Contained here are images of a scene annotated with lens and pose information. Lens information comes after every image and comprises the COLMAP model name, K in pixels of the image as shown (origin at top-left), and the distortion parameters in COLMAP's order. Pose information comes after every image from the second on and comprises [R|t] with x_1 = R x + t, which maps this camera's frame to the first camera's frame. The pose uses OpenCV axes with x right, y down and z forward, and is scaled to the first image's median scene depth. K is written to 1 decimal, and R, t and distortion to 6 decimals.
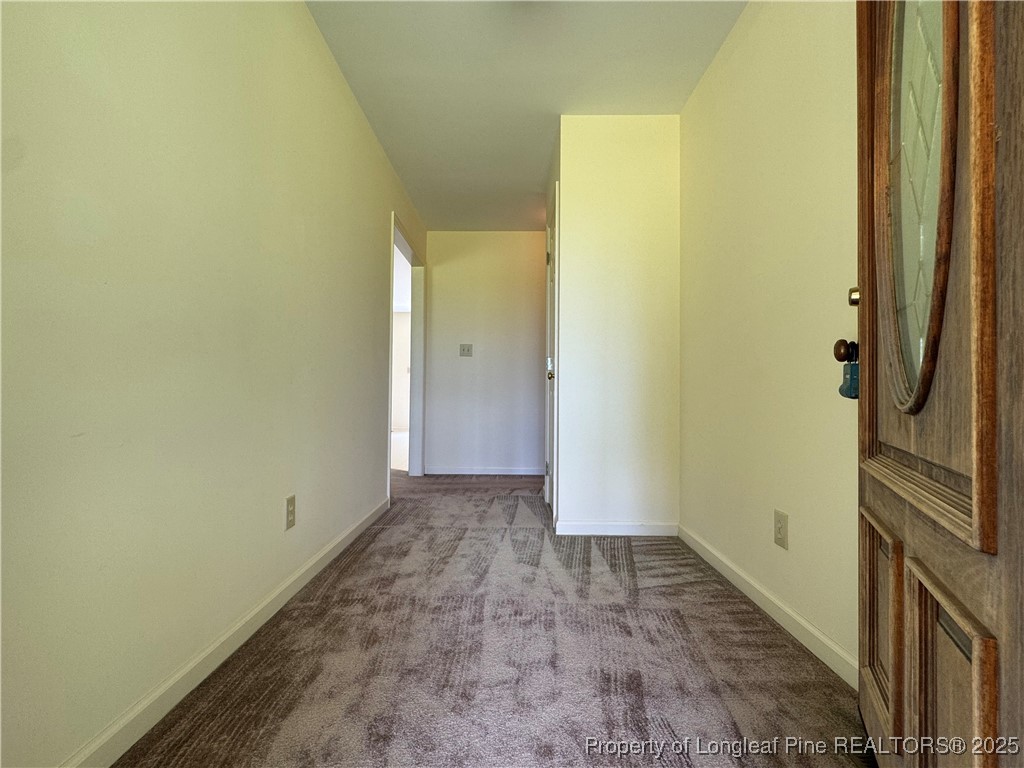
lens RADIAL K [[482.0, 0, 514.4], [0, 482.0, 384.4], [0, 0, 1]] dist [-0.005600, 0.001507]
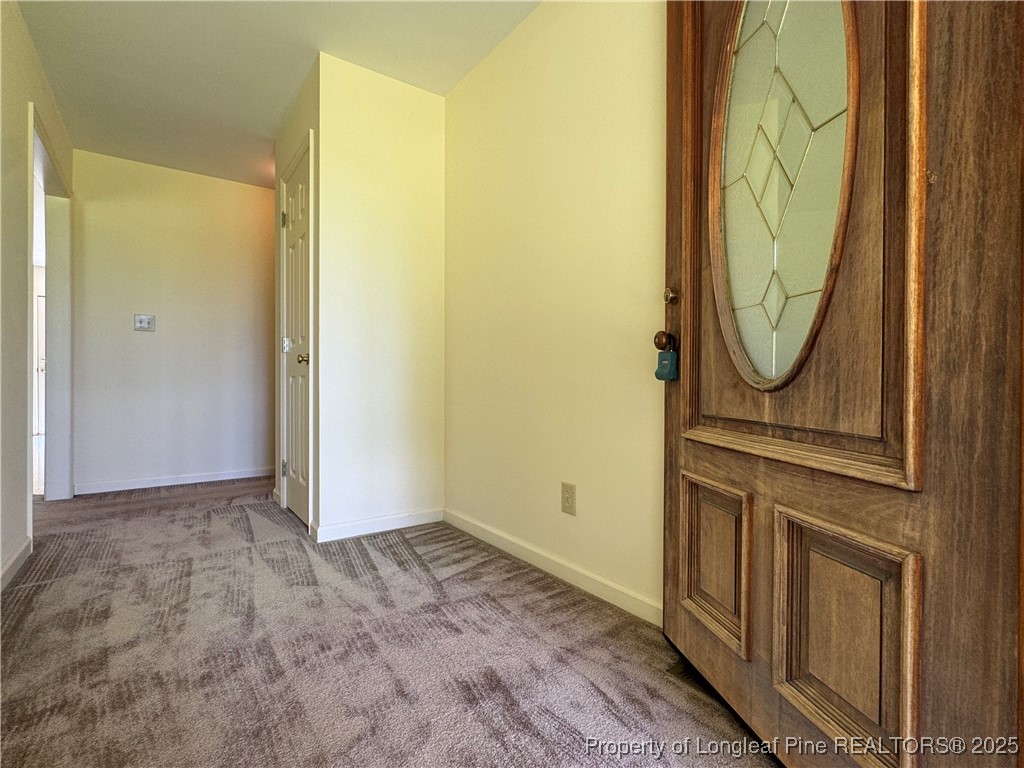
lens RADIAL K [[482.0, 0, 510.8], [0, 482.0, 384.4], [0, 0, 1]] dist [-0.005600, 0.001507]
pose [[0.813196, -0.008436, 0.581929, -0.197242], [-0.006525, 0.999700, 0.023610, 0.007761], [-0.581954, -0.022997, 0.812896, 0.157511]]
